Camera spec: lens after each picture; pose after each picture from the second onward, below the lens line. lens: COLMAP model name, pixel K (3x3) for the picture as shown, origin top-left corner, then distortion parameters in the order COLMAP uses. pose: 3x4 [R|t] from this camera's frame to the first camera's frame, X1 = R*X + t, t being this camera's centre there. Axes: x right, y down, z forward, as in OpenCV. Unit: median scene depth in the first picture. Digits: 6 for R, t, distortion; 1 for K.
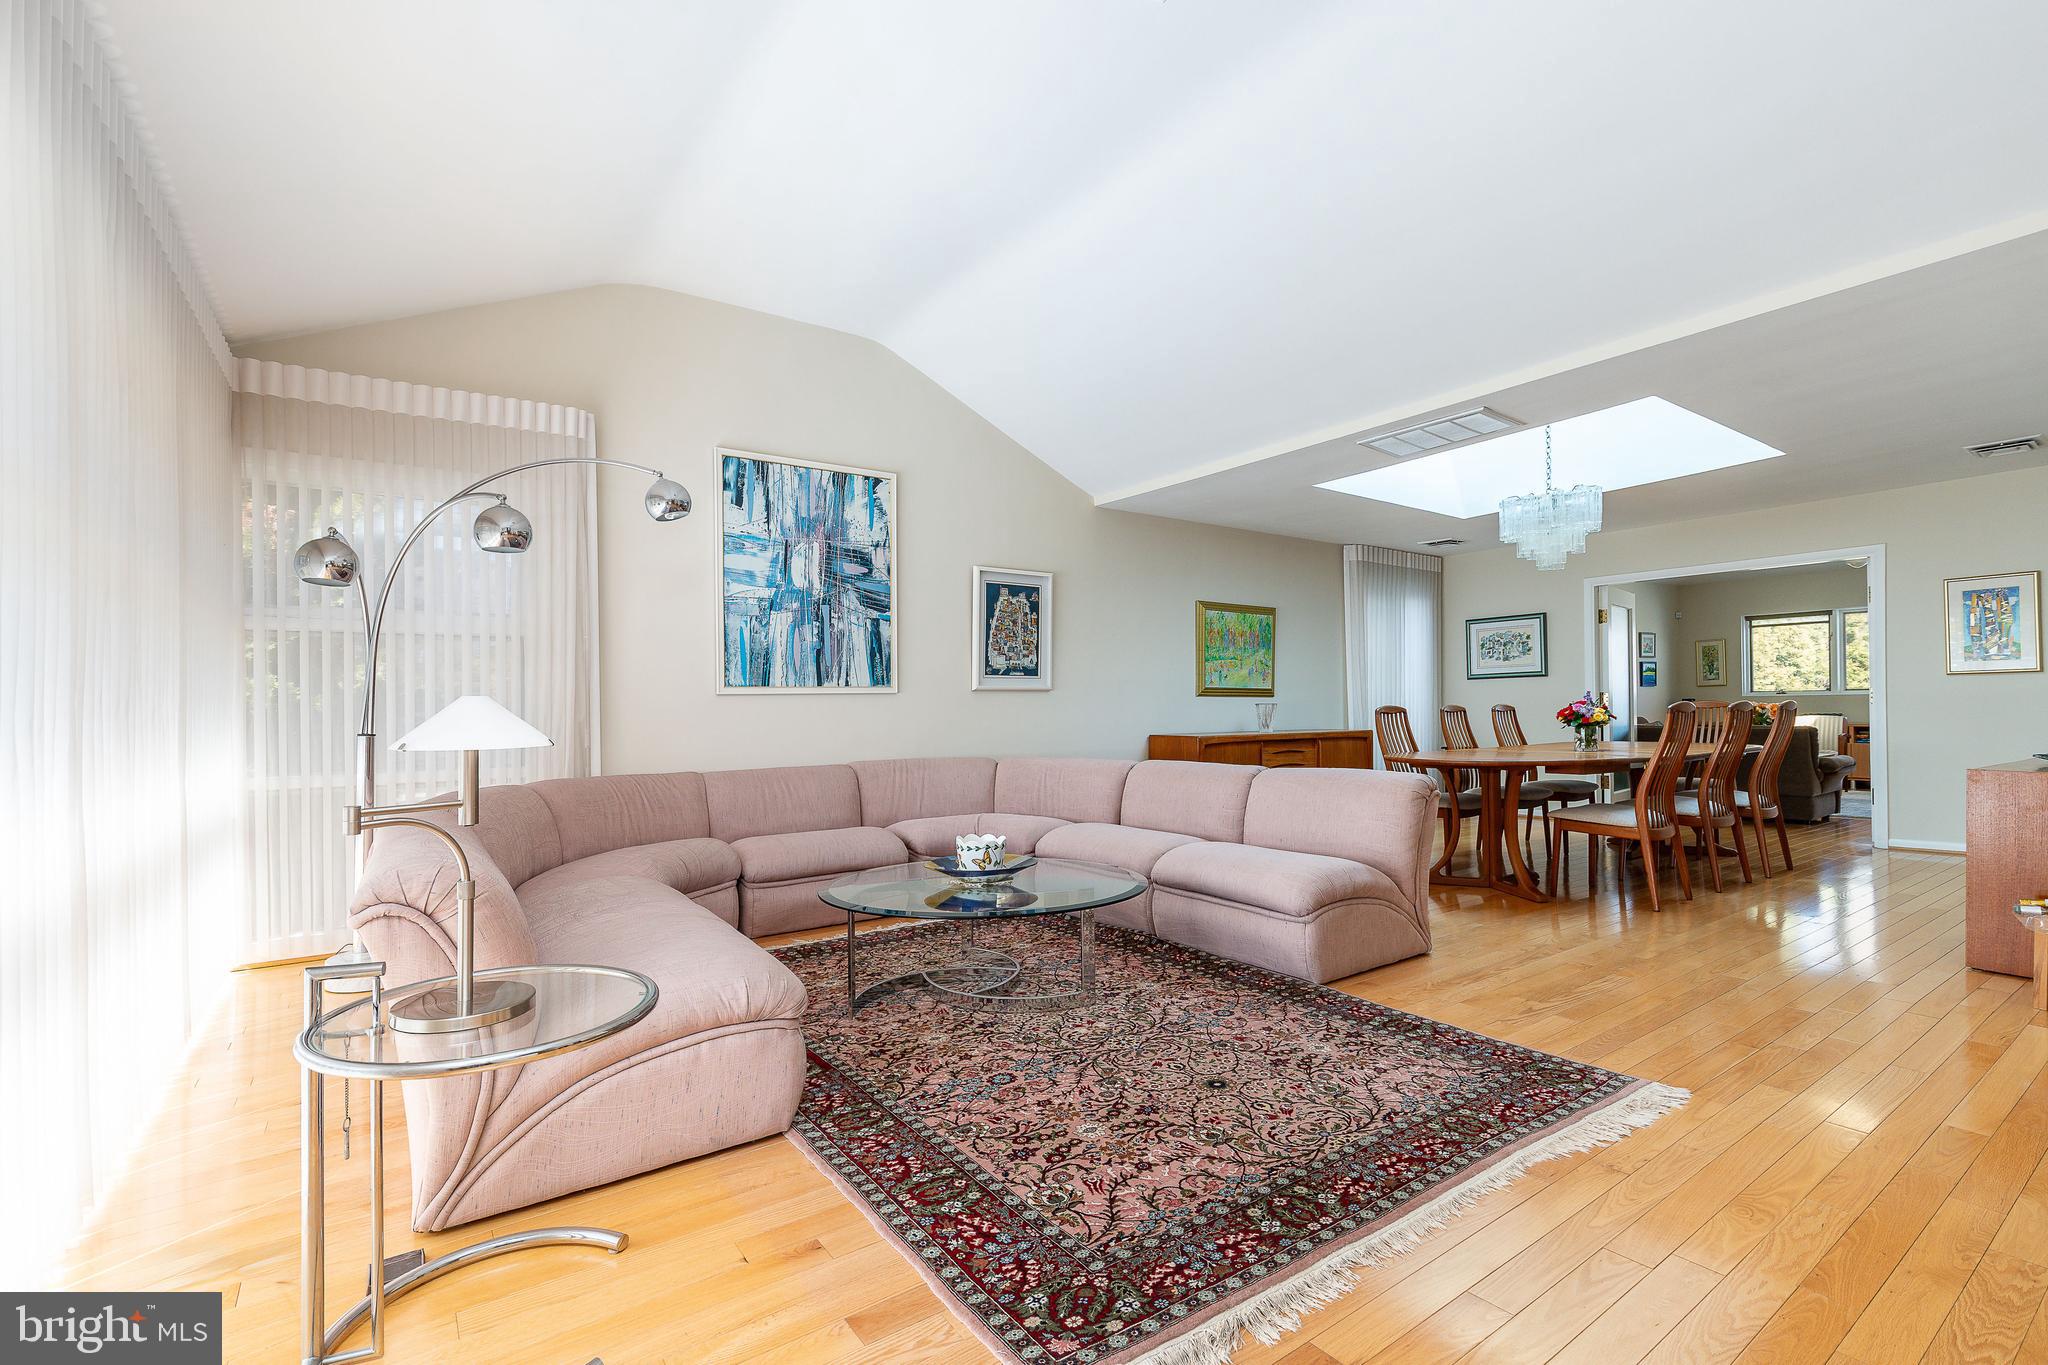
lens RADIAL K [[931.0, 0, 1033.1], [0, 931.0, 718.3], [0, 0, 1]] dist [0.004375, -0.000011]
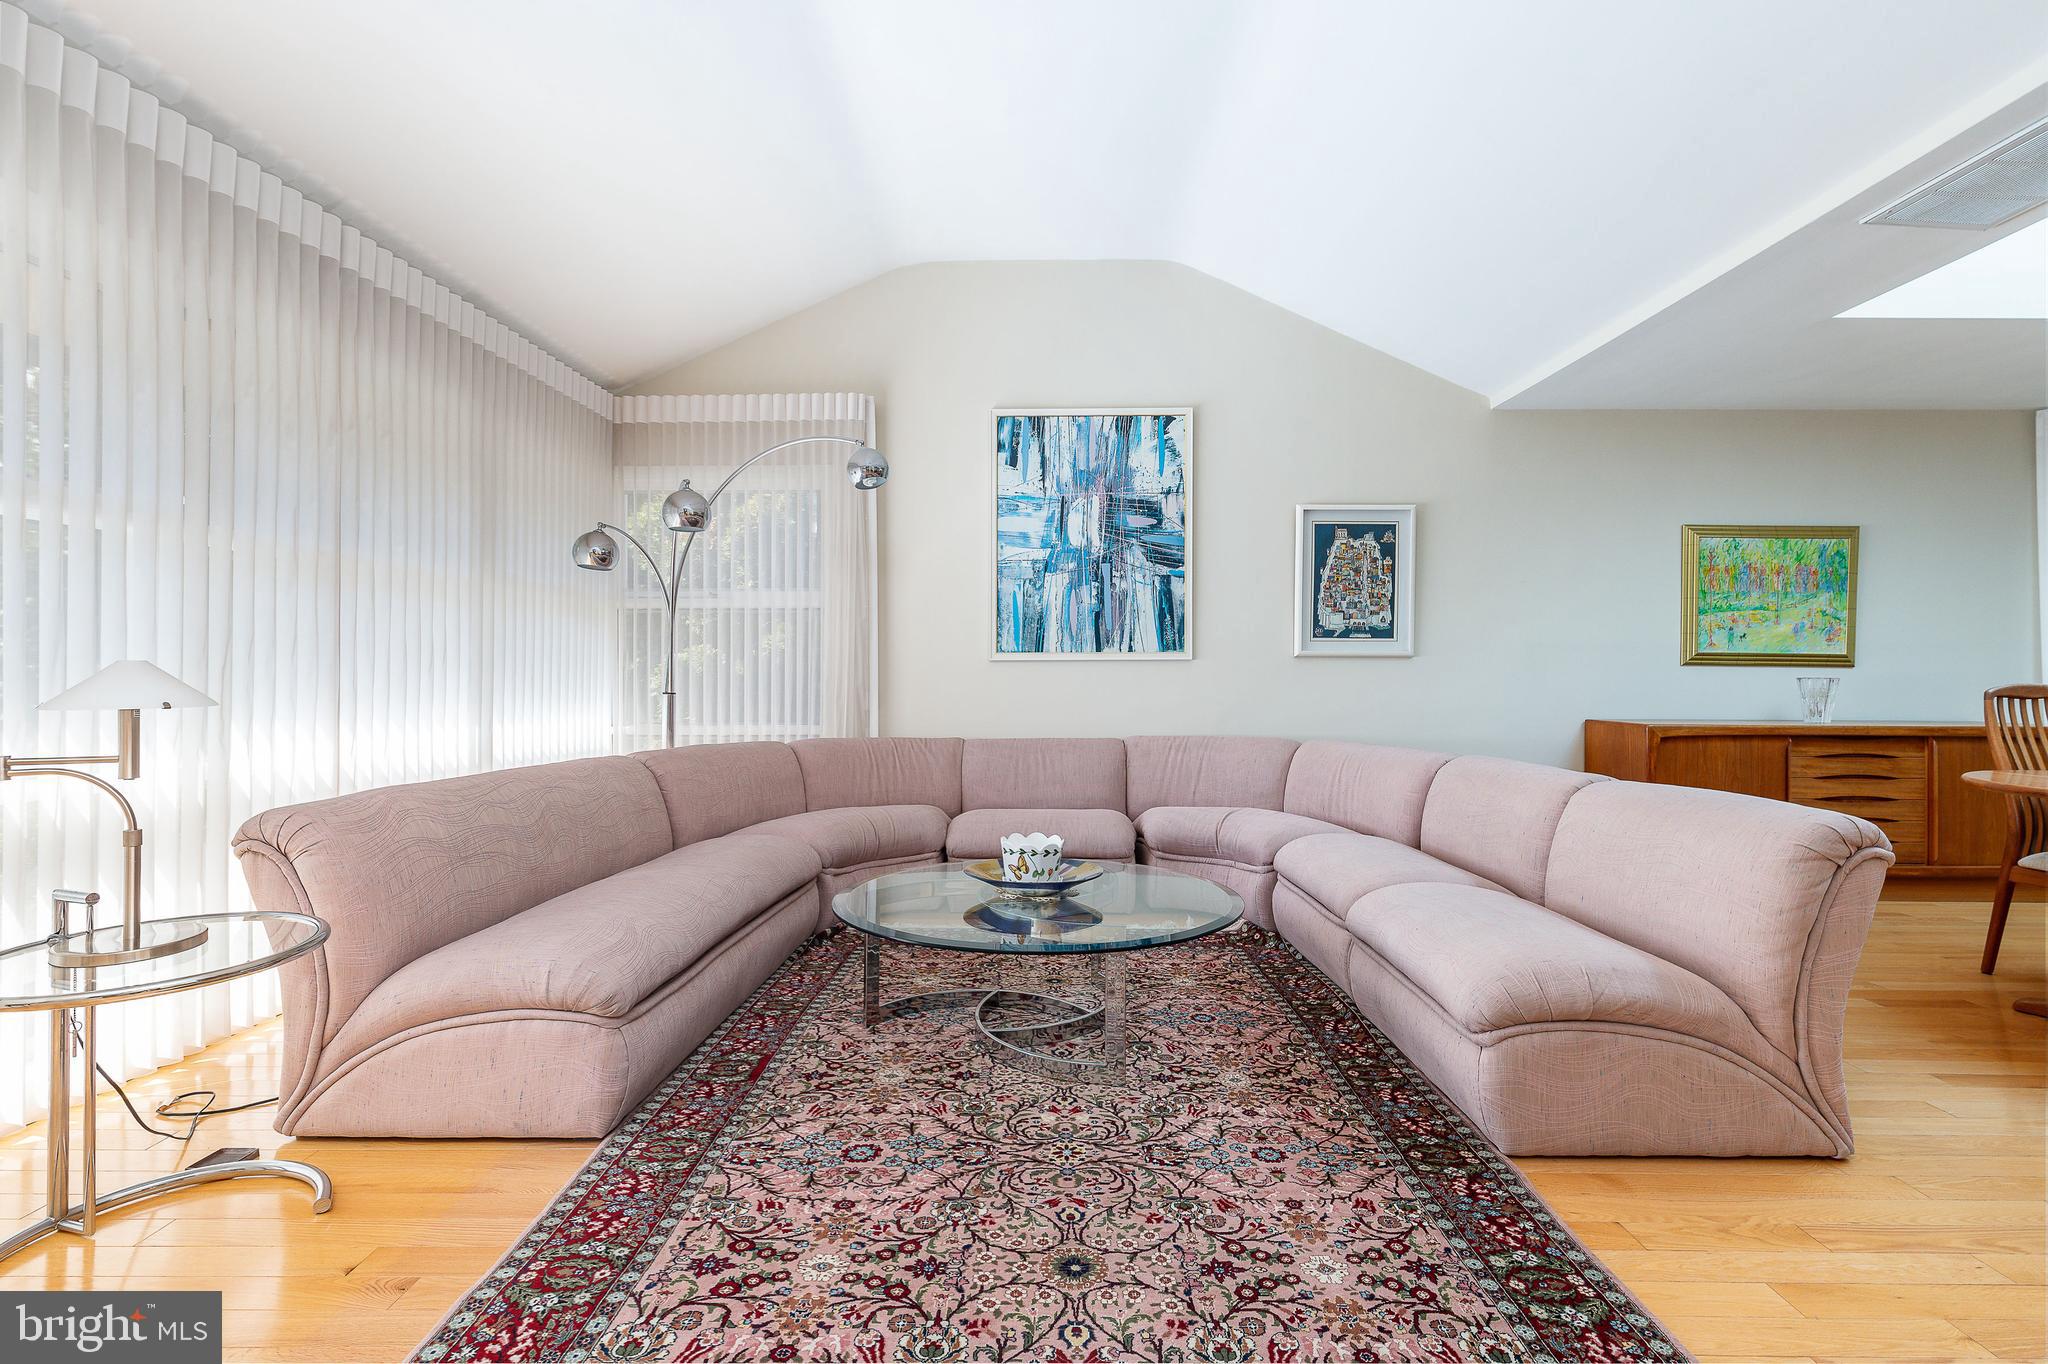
lens RADIAL K [[931.5, 0, 1024.0], [0, 931.5, 682.0], [0, 0, 1]] dist [0.002804, -0.000407]
pose [[0.804341, 0.015397, -0.593968, 0.262498], [-0.017920, 0.999838, 0.001651, -0.005218], [0.593898, 0.009316, 0.804487, 0.221373]]
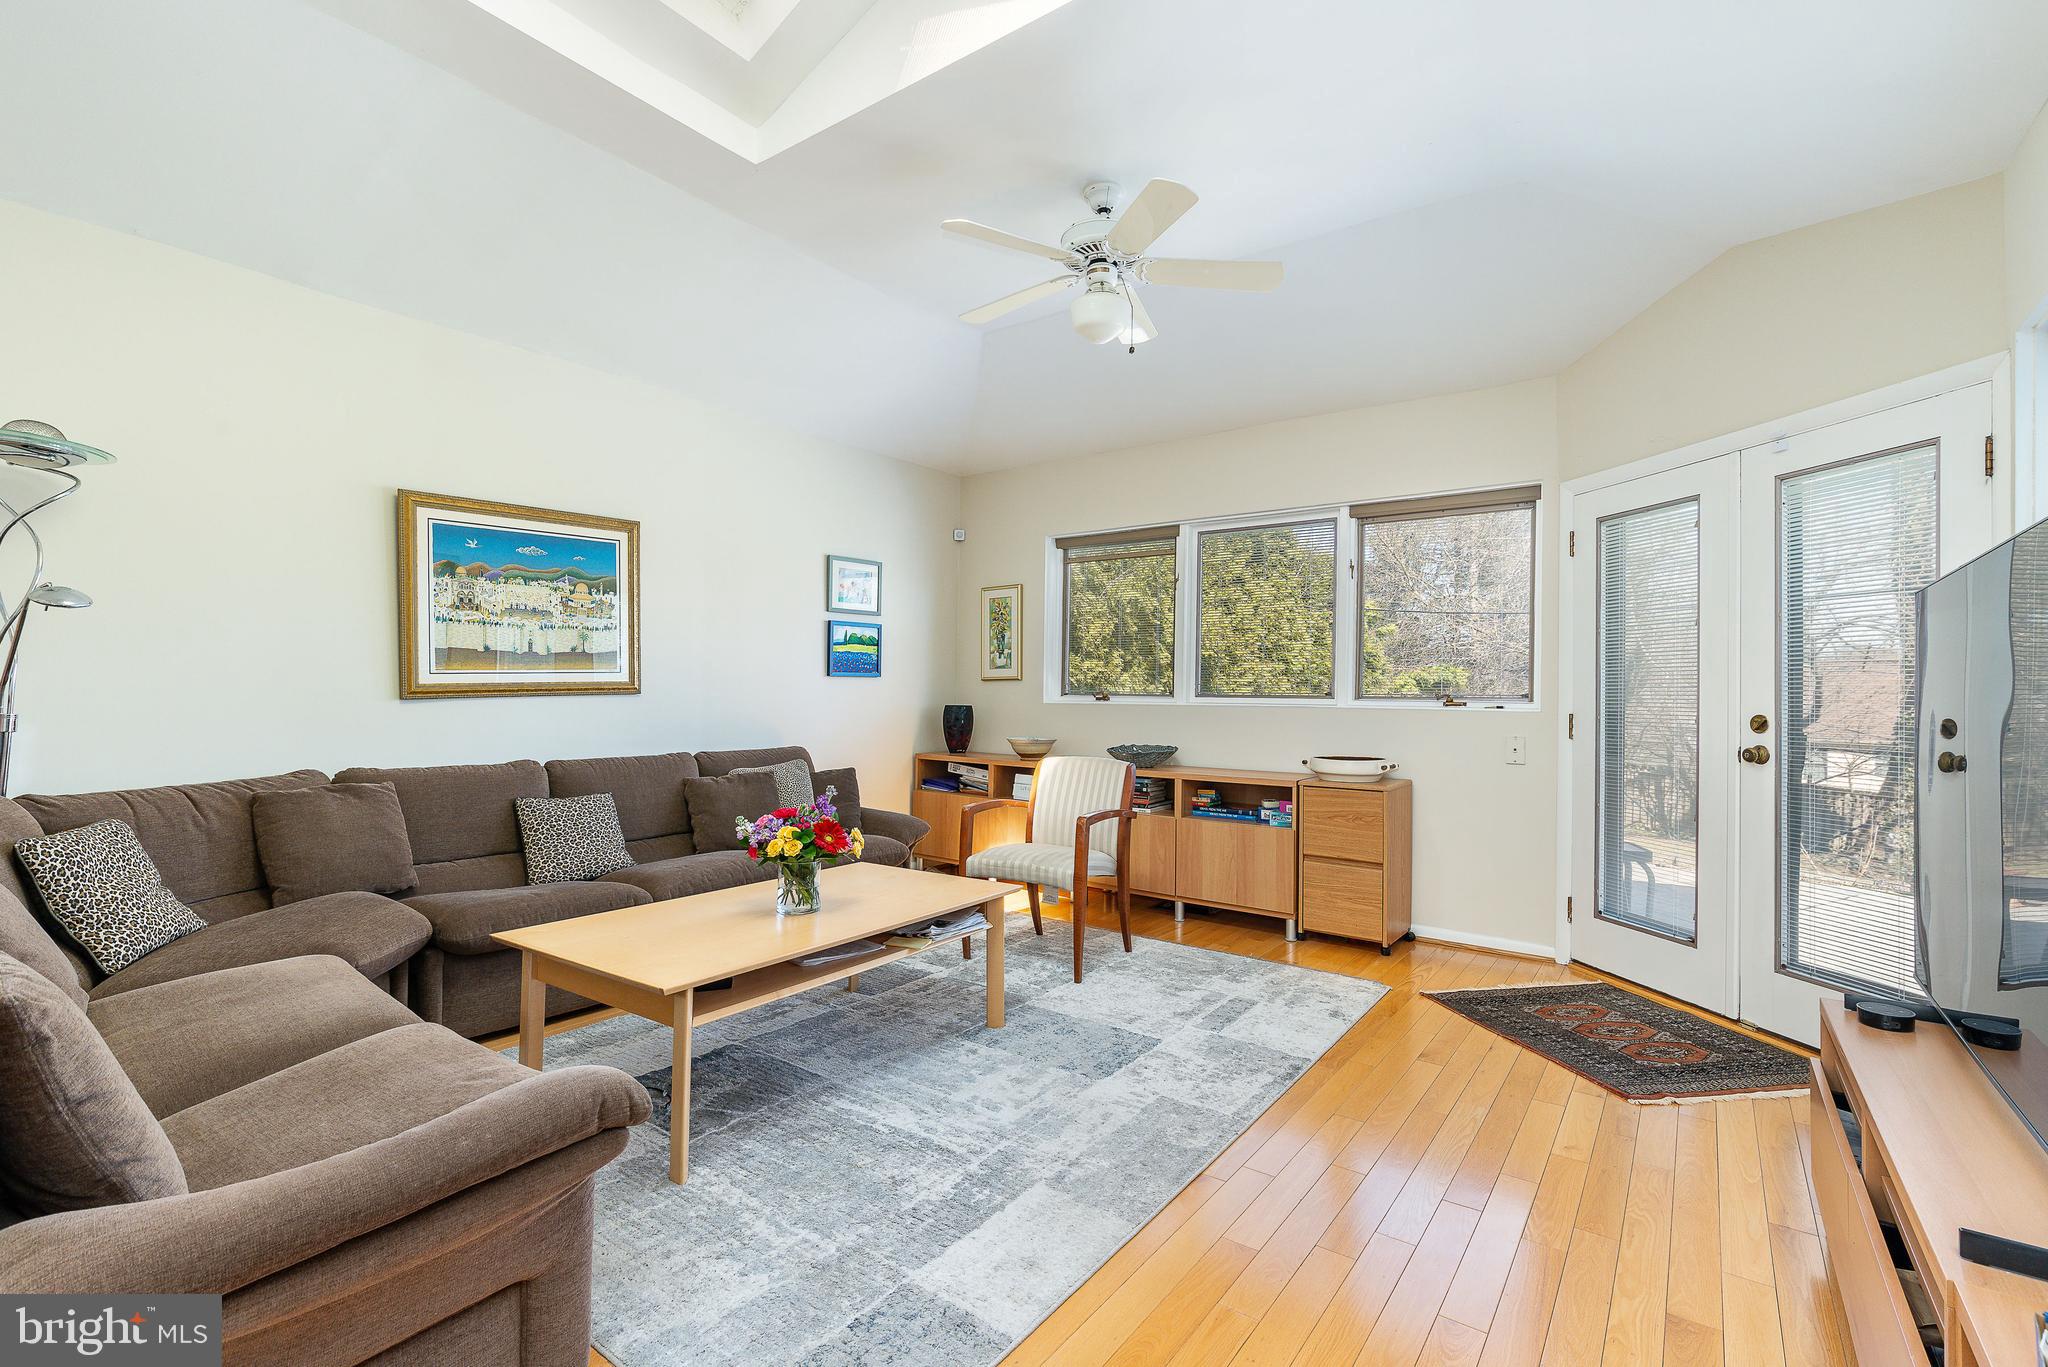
lens RADIAL K [[931.5, 0, 1024.0], [0, 931.5, 683.5], [0, 0, 1]] dist [0.002804, -0.000407]
pose [[0.948312, 0.030594, 0.315861, 1.304860], [-0.023587, 0.999384, -0.025983, -0.044340], [-0.316461, 0.017190, 0.948450, 1.171460]]
